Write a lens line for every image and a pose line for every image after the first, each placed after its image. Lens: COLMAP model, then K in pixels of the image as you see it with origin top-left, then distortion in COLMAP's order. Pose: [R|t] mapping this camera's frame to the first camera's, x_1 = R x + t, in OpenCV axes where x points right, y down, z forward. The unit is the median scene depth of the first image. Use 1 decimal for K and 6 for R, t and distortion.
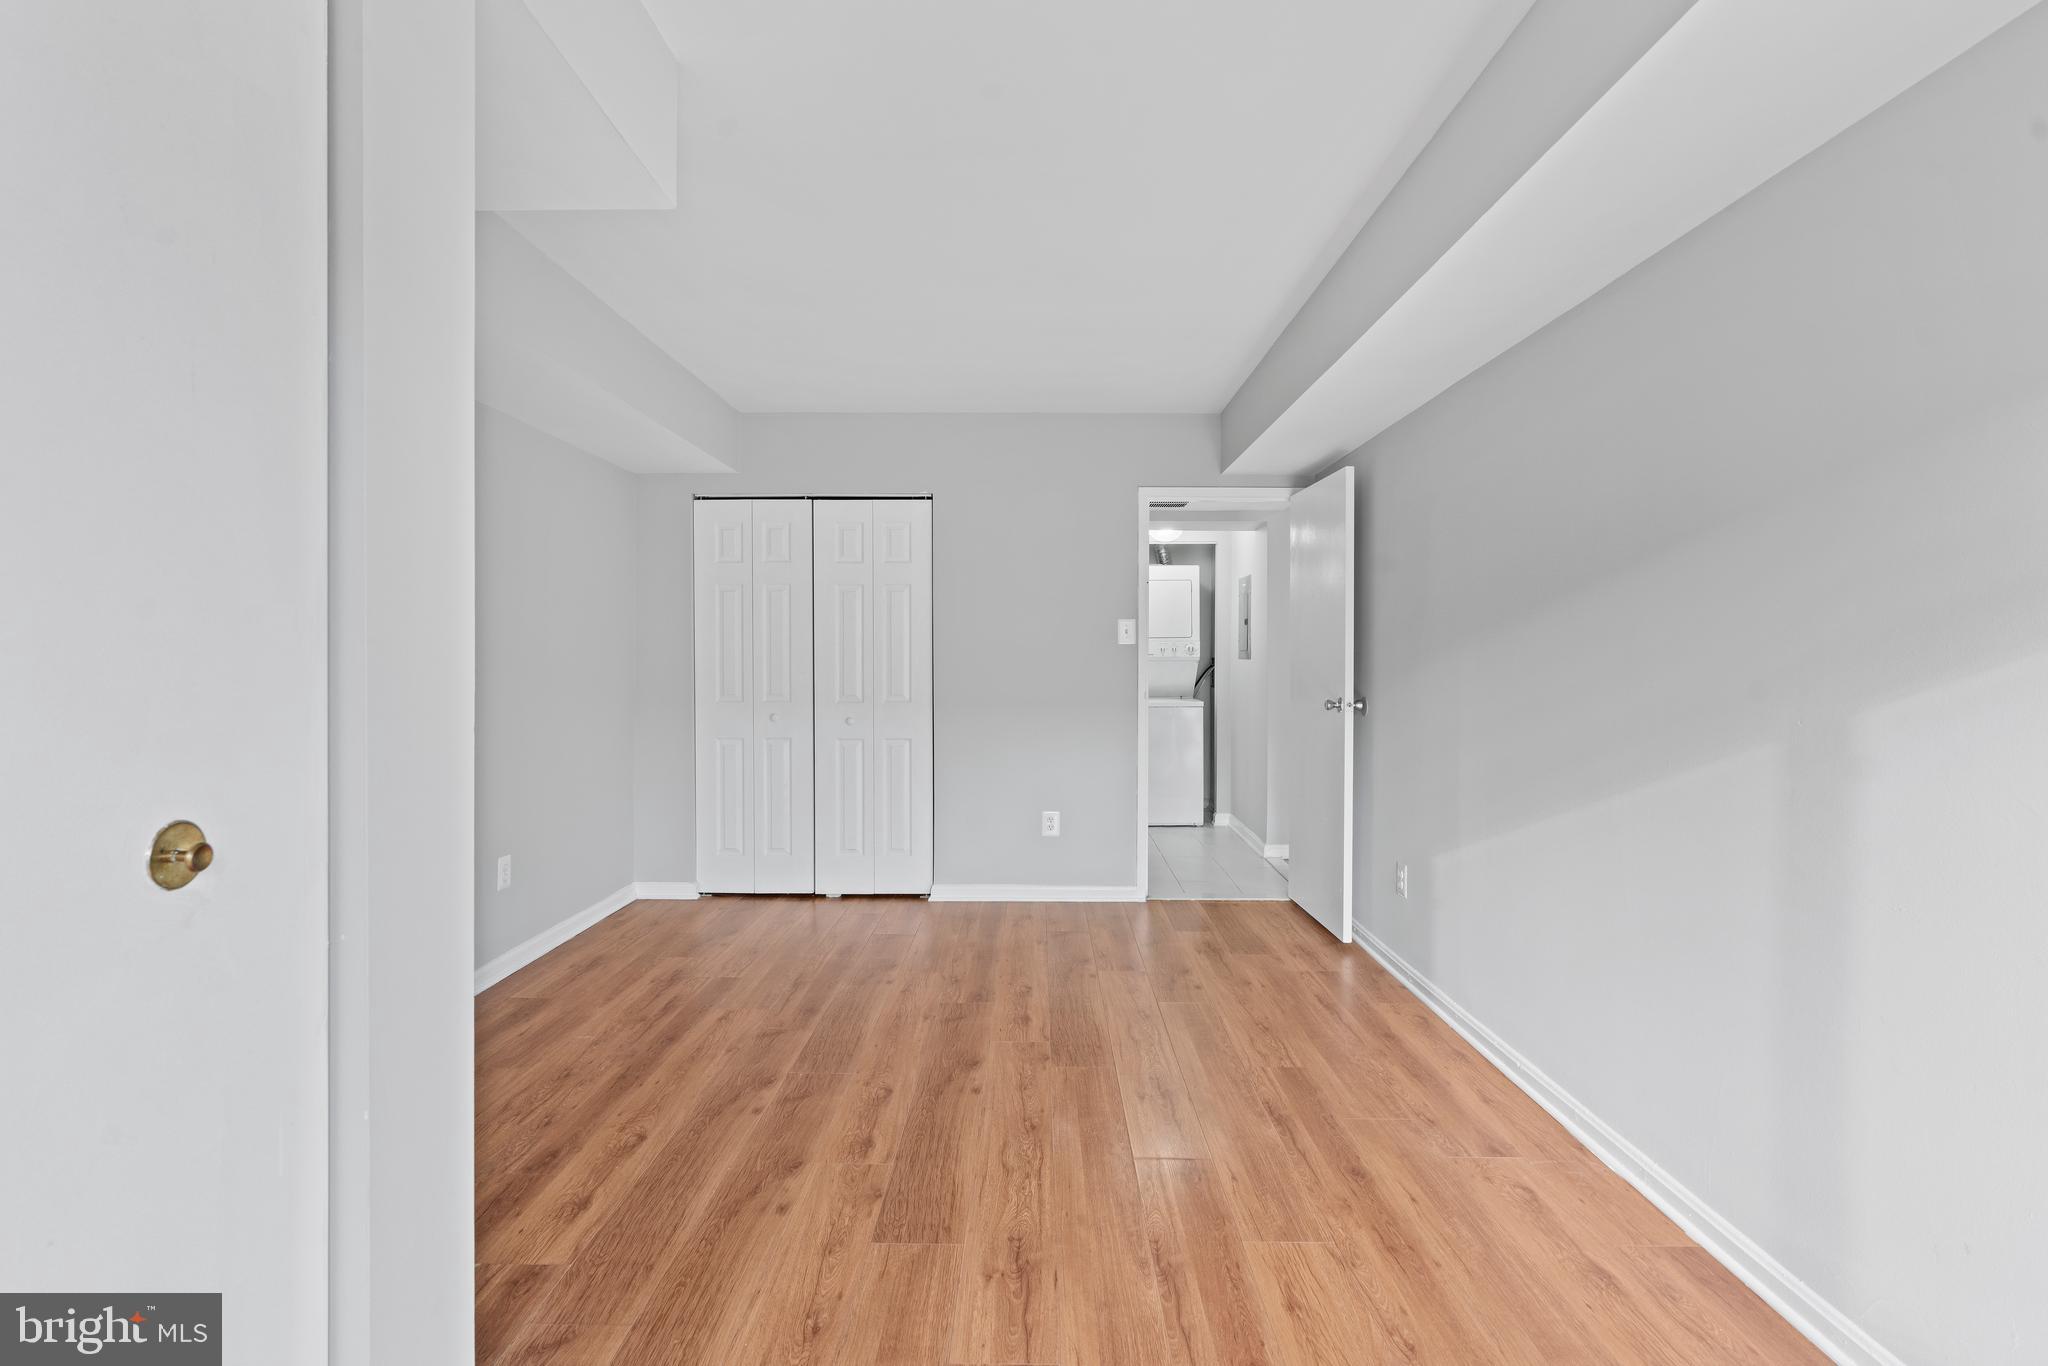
lens RADIAL K [[937.6, 0, 1027.2], [0, 937.6, 662.8], [0, 0, 1]] dist [-0.008079, 0.005671]
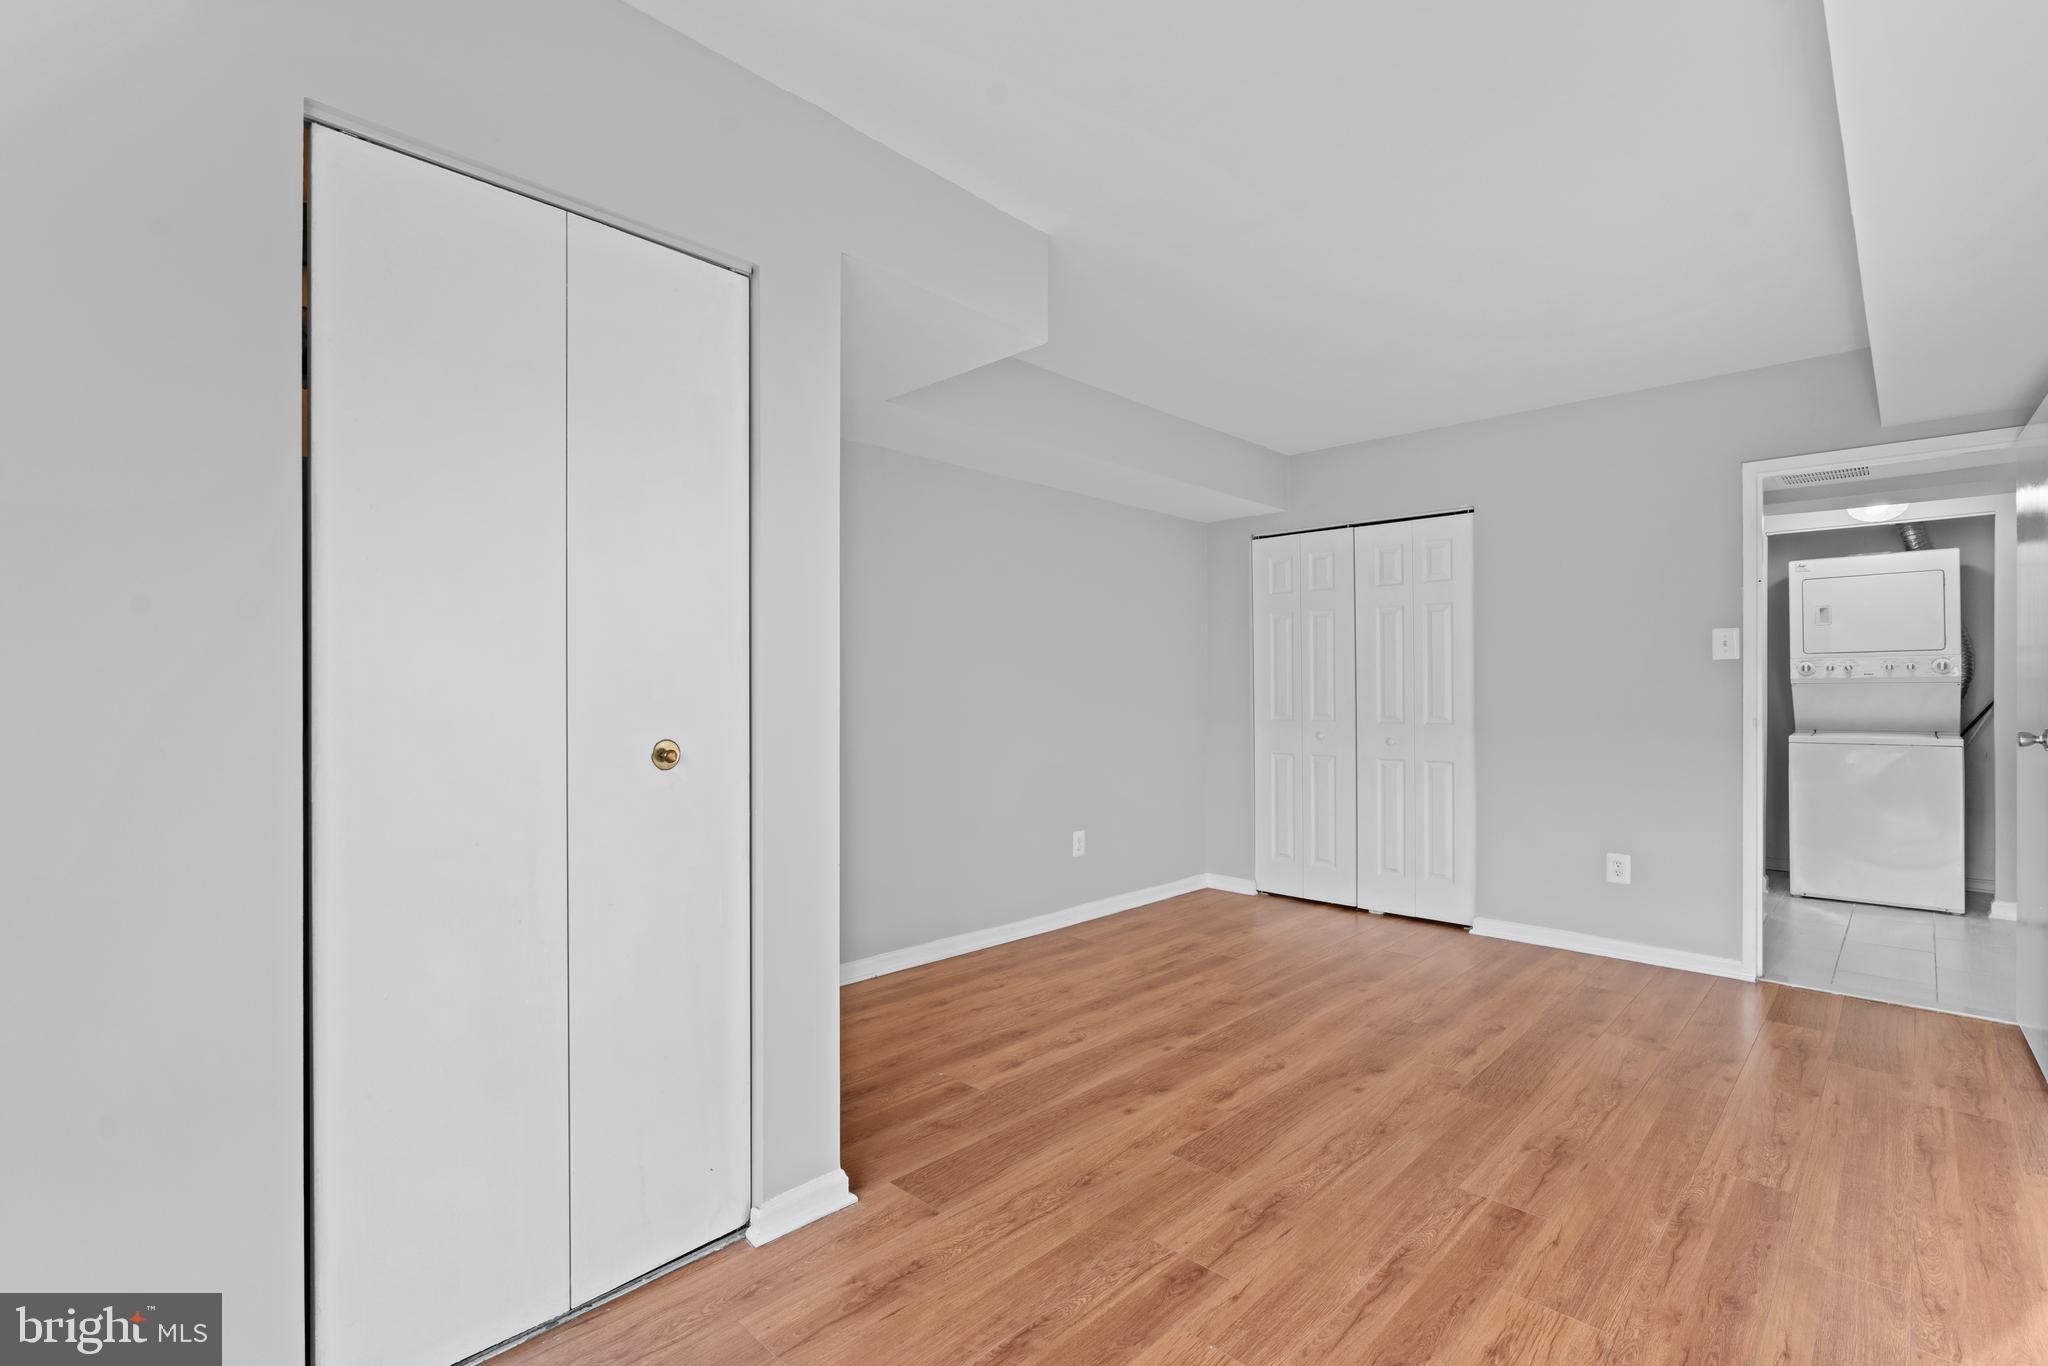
lens RADIAL K [[937.6, 0, 1024.6], [0, 937.6, 691.5], [0, 0, 1]] dist [-0.008079, 0.005671]
pose [[0.722828, -0.000181, -0.691028, 0.337297], [-0.001236, 0.999998, -0.001554, 0.015217], [0.691027, 0.001978, 0.722827, -0.004104]]
